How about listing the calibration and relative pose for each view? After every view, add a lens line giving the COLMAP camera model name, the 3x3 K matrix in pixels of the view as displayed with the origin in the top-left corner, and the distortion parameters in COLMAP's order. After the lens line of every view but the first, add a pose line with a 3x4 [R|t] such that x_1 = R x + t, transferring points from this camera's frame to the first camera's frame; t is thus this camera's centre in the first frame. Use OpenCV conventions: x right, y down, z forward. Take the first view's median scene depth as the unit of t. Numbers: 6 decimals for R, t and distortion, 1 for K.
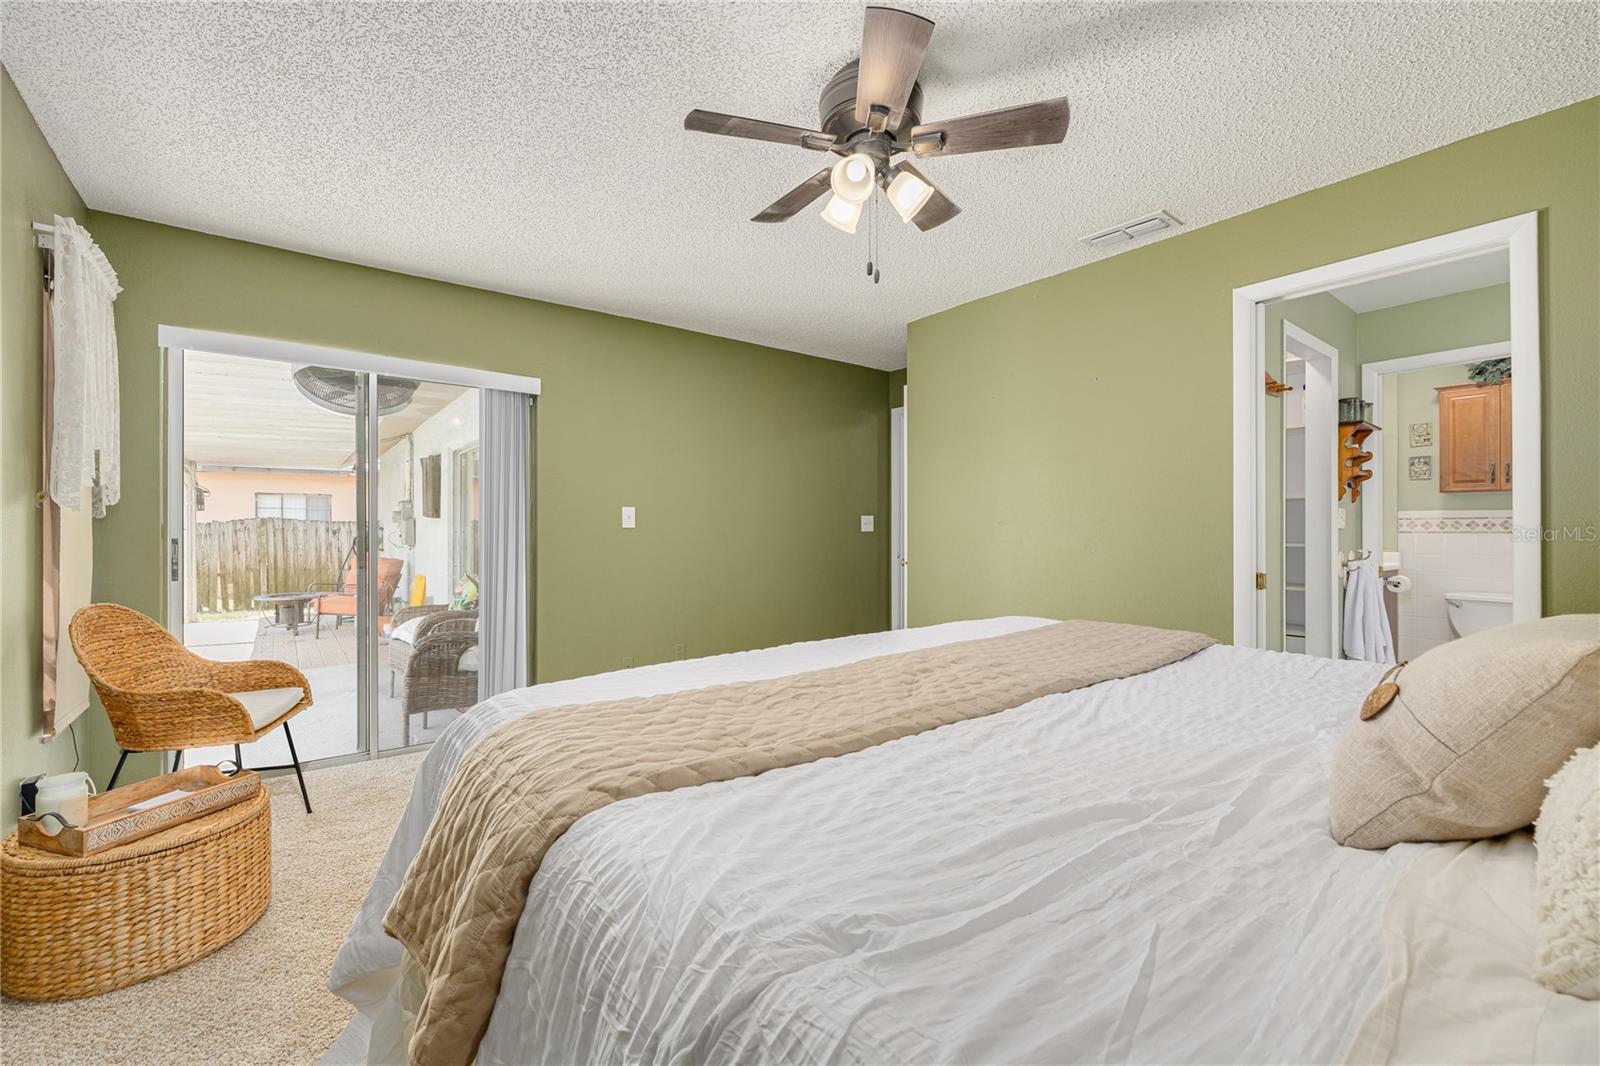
lens RADIAL K [[668.2, 0, 791.7], [0, 668.2, 536.8], [0, 0, 1]] dist [-0.002543, 0.000183]
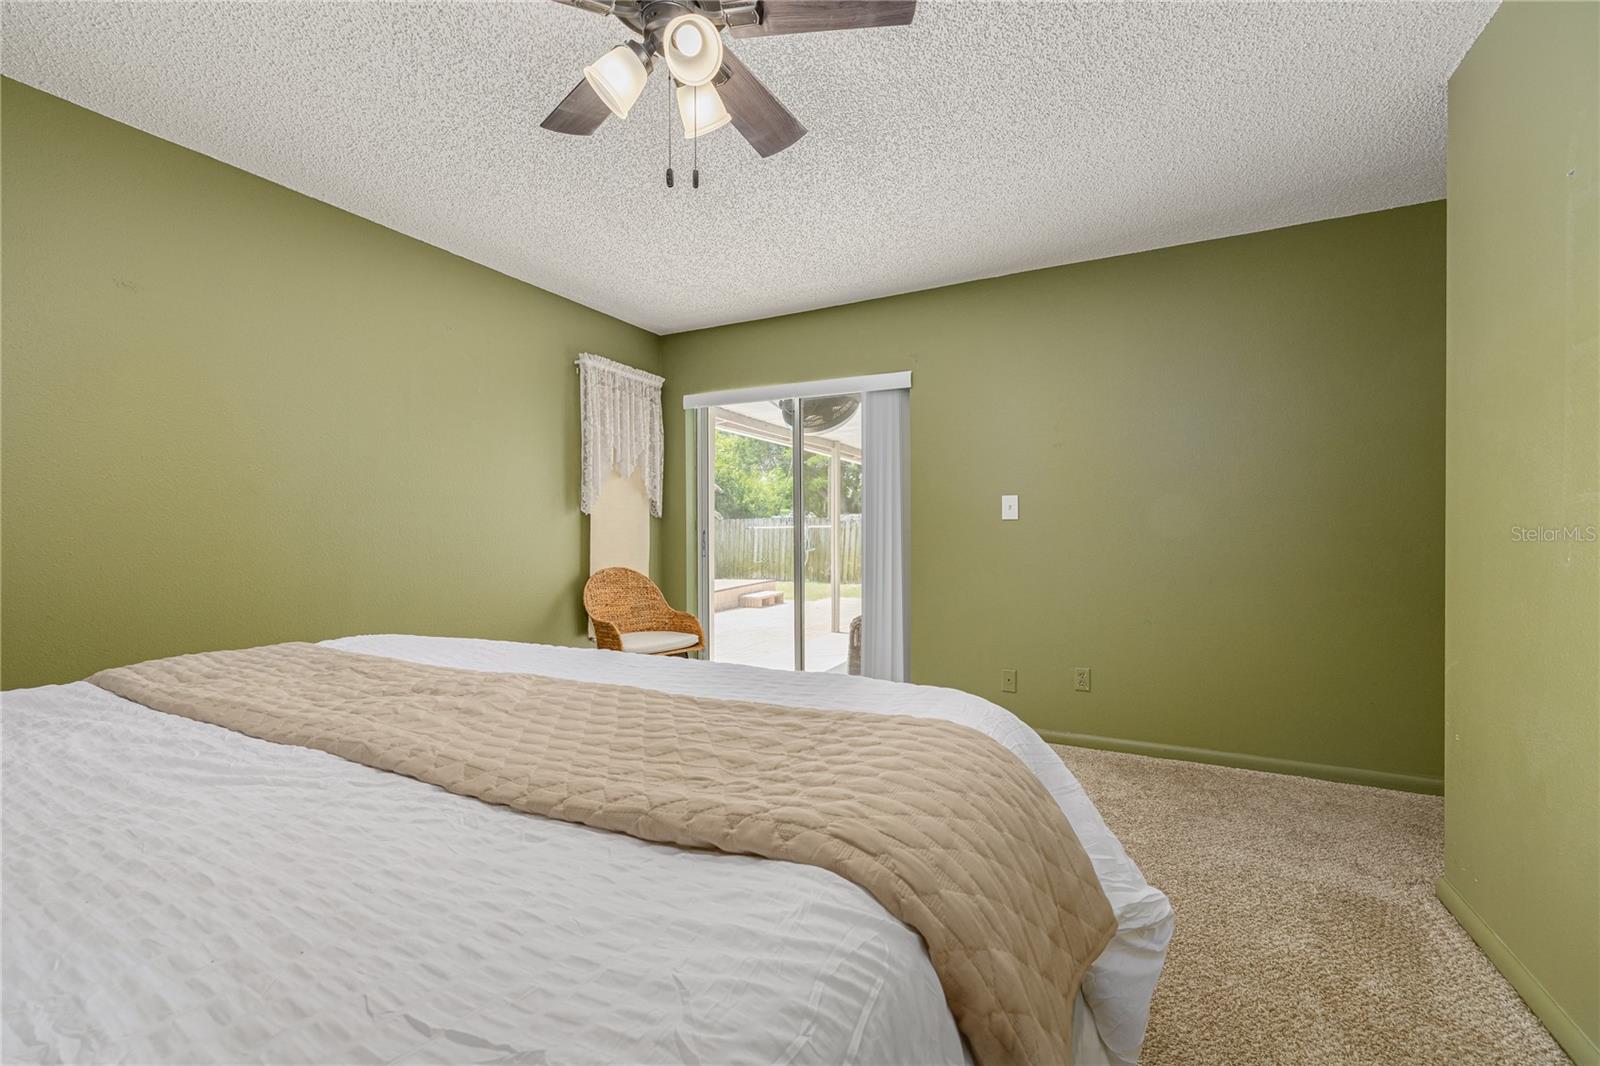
lens RADIAL K [[668.2, 0, 796.7], [0, 668.2, 530.0], [0, 0, 1]] dist [-0.002543, 0.000183]
pose [[0.420671, 0.003124, -0.907208, 0.619440], [-0.002729, 0.999994, 0.002178, -0.001486], [0.907209, 0.001560, 0.420677, 0.577239]]
